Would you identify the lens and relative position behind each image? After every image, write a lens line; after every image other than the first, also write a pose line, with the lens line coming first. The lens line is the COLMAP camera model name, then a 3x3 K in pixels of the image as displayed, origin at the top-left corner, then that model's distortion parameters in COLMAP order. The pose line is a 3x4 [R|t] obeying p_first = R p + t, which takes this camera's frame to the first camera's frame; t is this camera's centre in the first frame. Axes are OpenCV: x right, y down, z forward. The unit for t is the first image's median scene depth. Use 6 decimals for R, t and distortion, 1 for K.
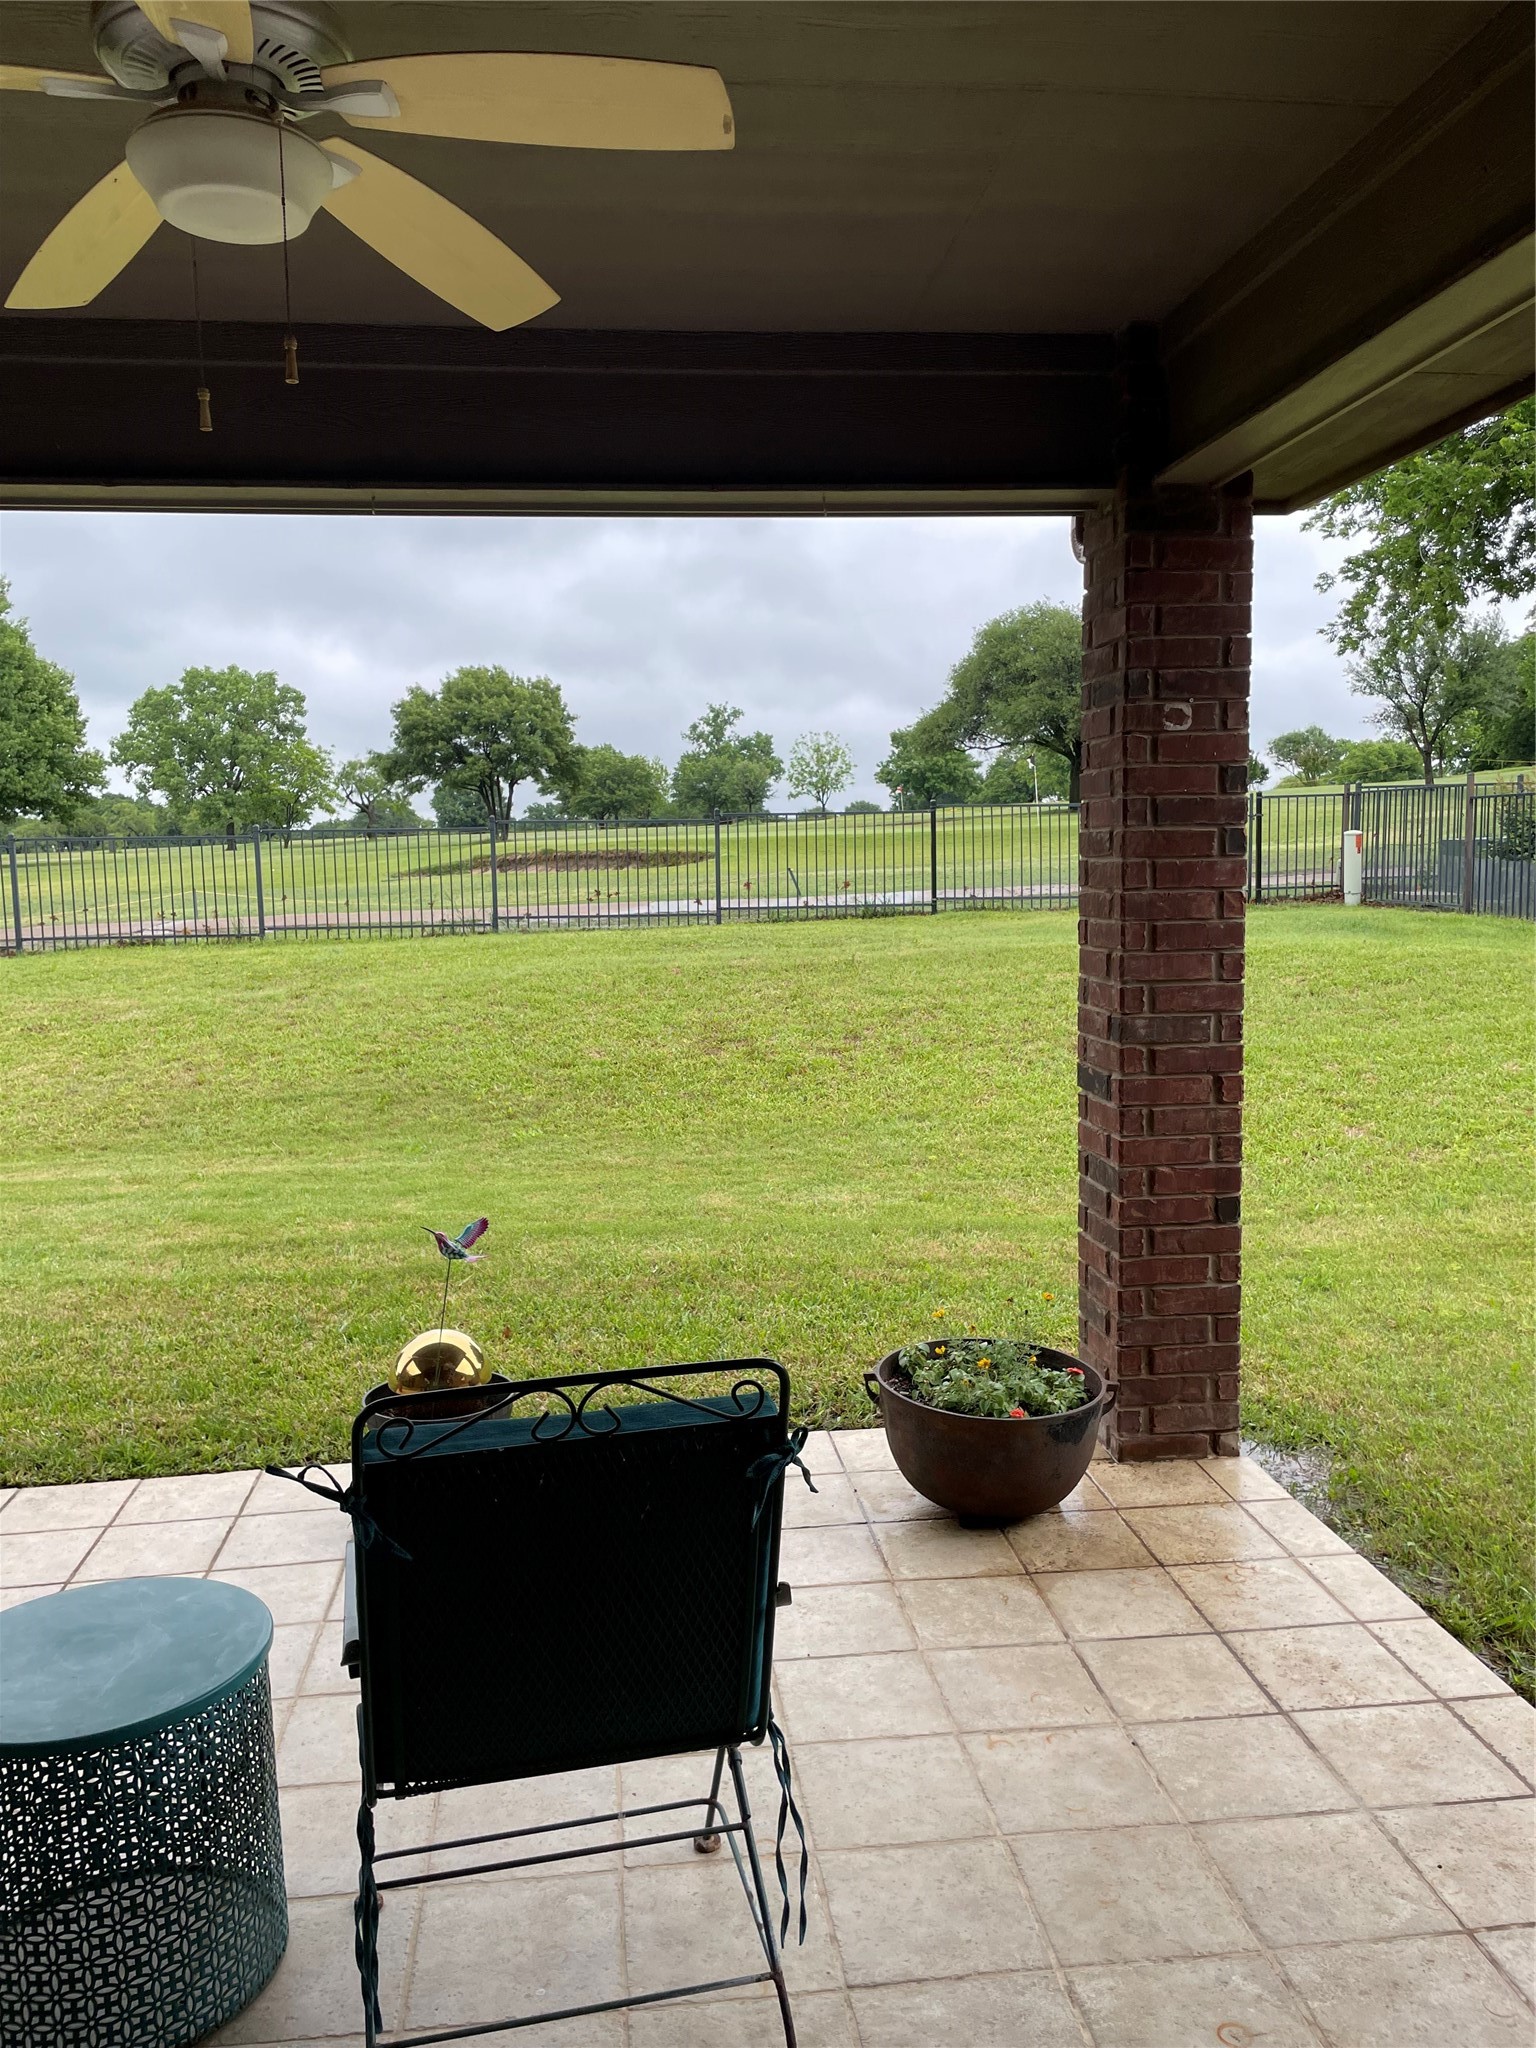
lens RADIAL K [[1550.8, 0, 768.0], [0, 1550.8, 1024.0], [0, 0, 1]] dist [0.109513, -0.158914]
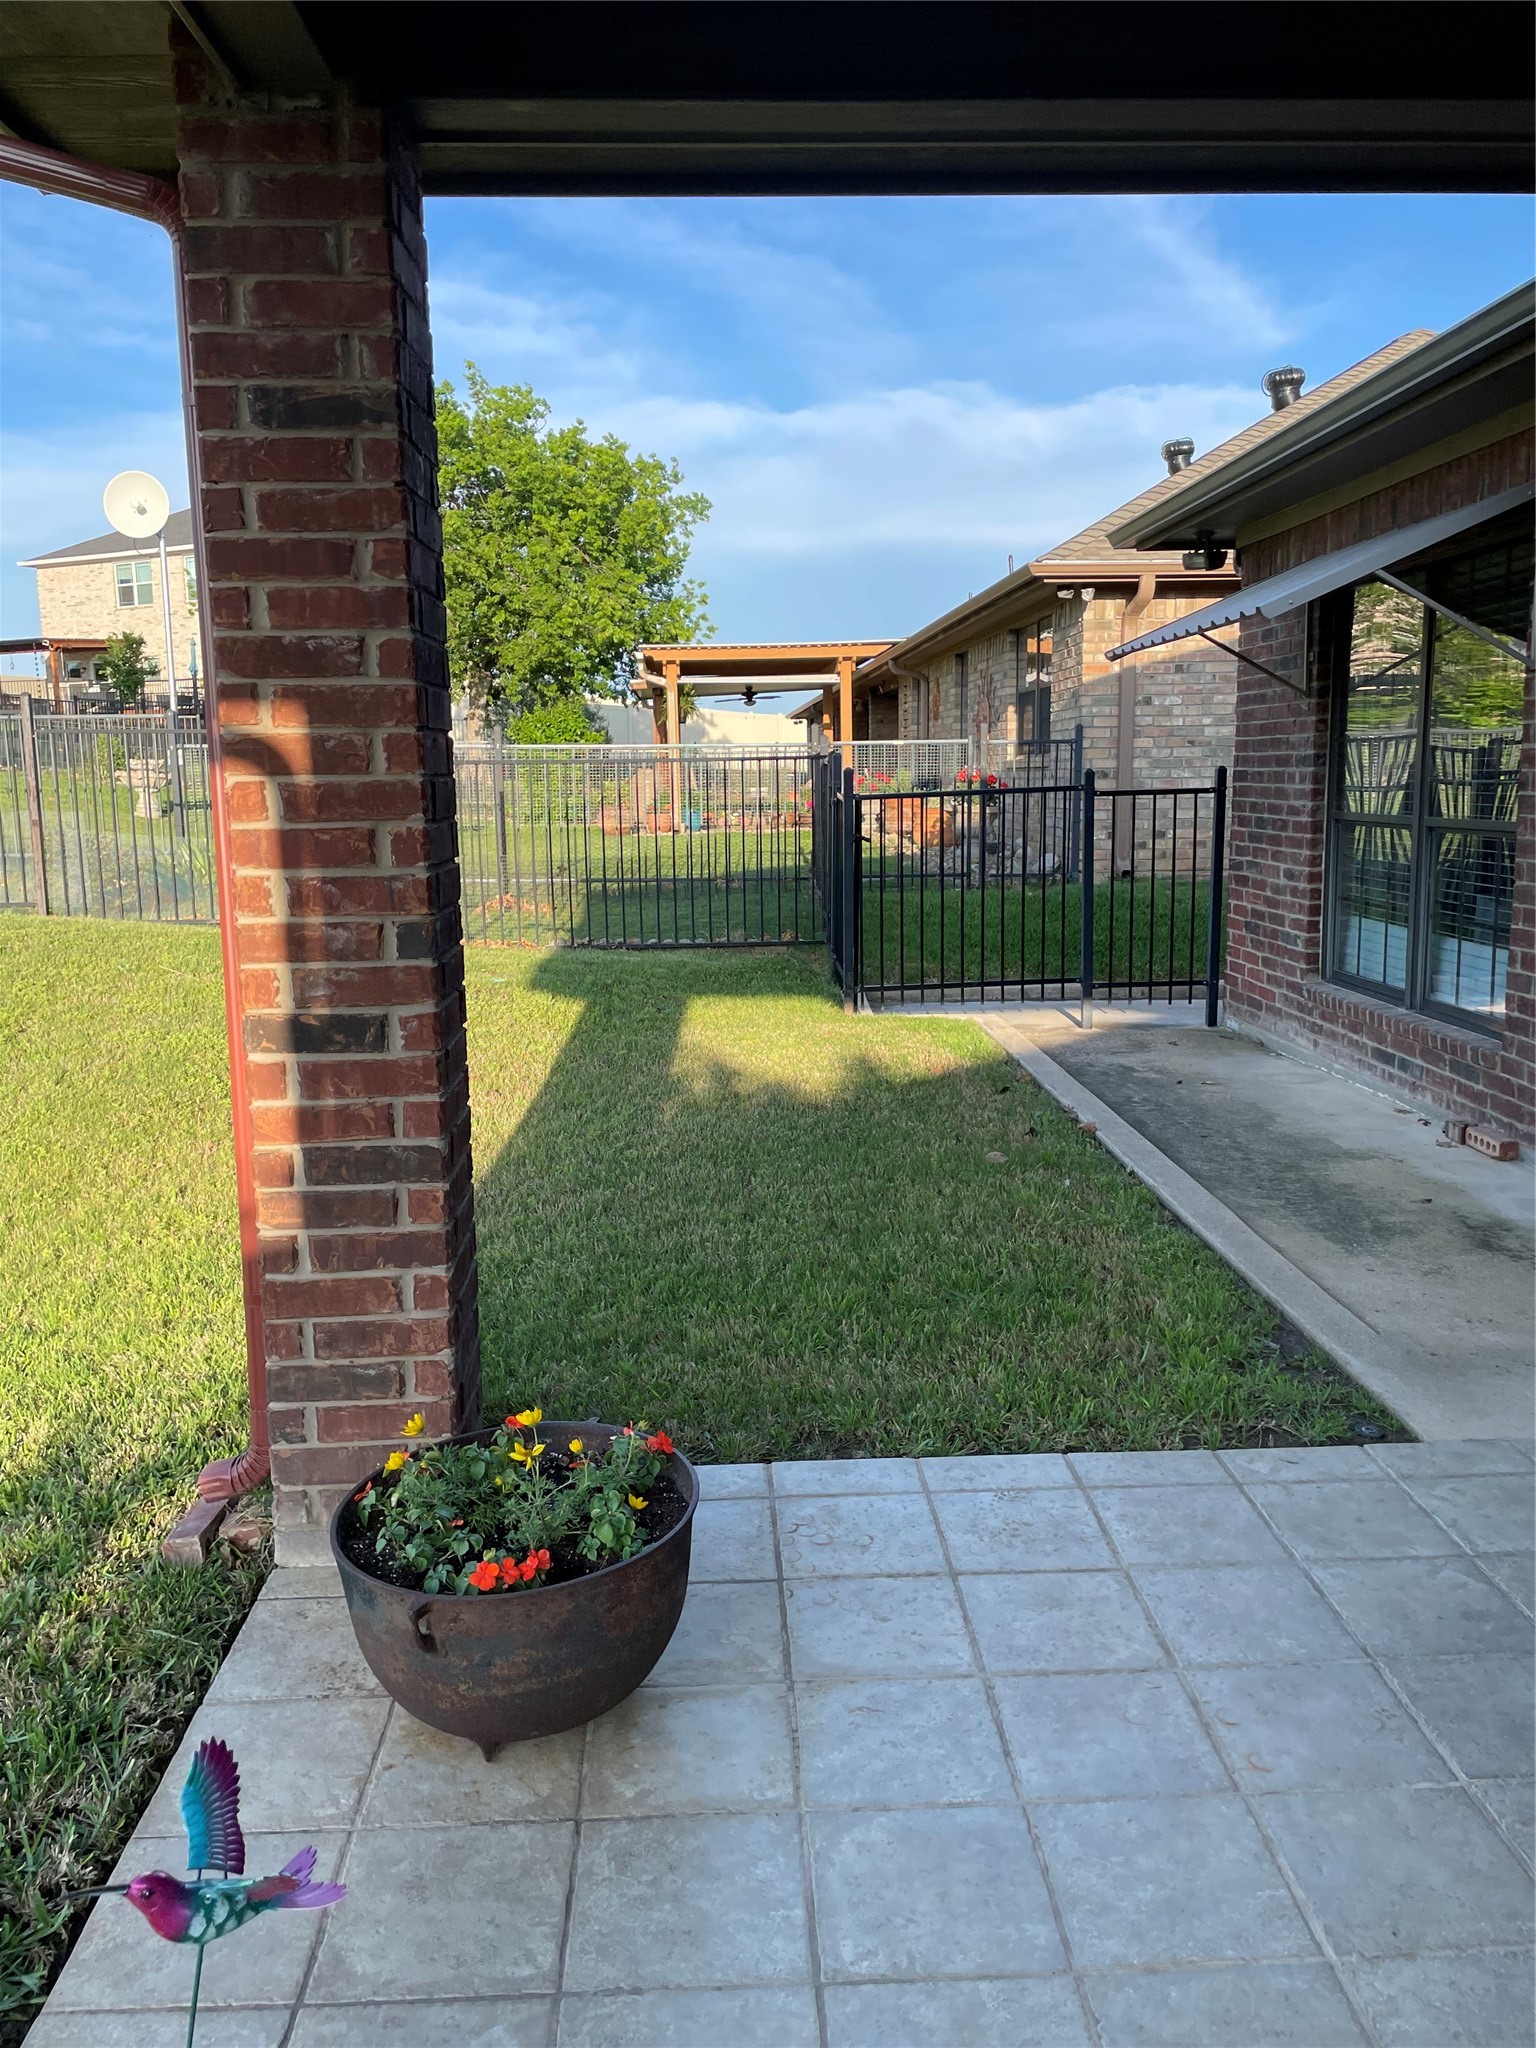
lens RADIAL K [[1550.8, 0, 768.0], [0, 1550.8, 1024.0], [0, 0, 1]] dist [0.109513, -0.158914]
pose [[0.081853, -0.165071, 0.982879, -0.432586], [0.115353, 0.981130, 0.155170, -0.051241], [-0.989946, 0.100677, 0.099350, 0.796979]]
